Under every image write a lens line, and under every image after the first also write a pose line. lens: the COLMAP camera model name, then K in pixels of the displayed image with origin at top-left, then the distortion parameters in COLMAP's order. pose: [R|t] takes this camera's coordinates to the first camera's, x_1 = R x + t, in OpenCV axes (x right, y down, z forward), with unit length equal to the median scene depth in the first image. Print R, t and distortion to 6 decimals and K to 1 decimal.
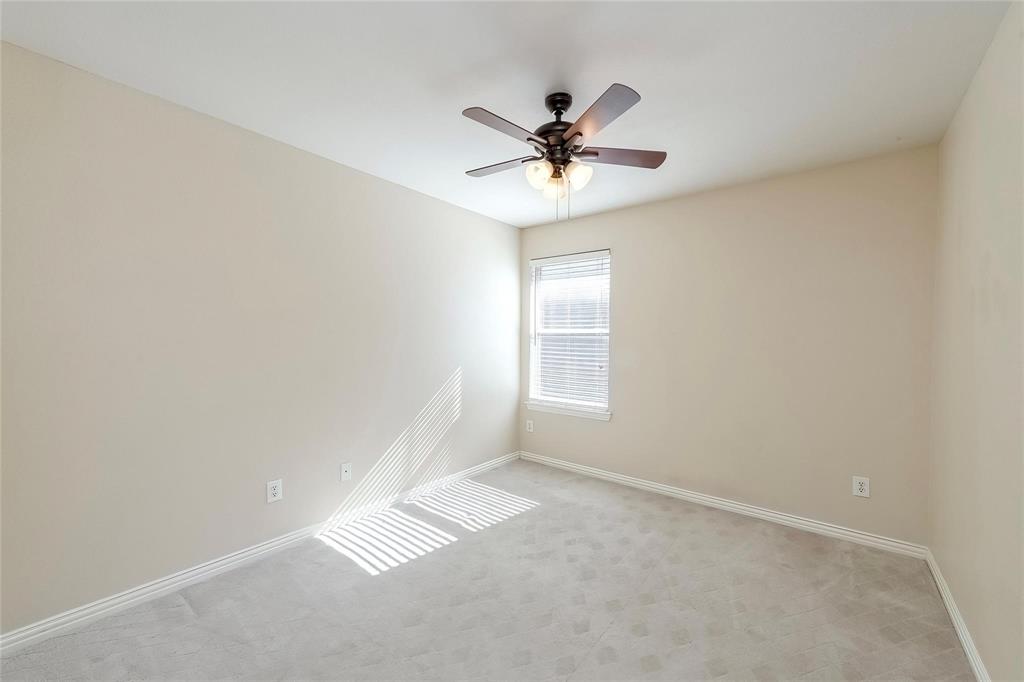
lens RADIAL K [[414.1, 0, 505.4], [0, 414.1, 344.3], [0, 0, 1]] dist [0.015064, 0.000037]
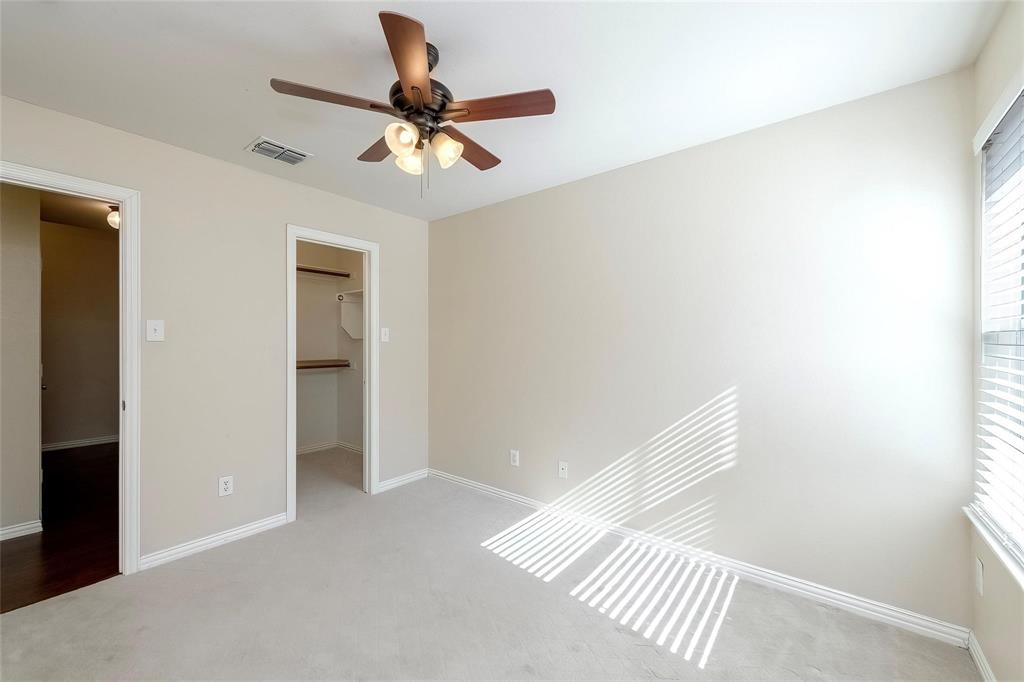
lens RADIAL K [[414.1, 0, 505.4], [0, 414.1, 344.3], [0, 0, 1]] dist [0.015064, 0.000037]
pose [[-0.045629, -0.027112, -0.998590, 0.663602], [-0.013073, 0.999562, -0.026541, 0.016439], [0.998873, 0.011844, -0.045963, 0.860114]]
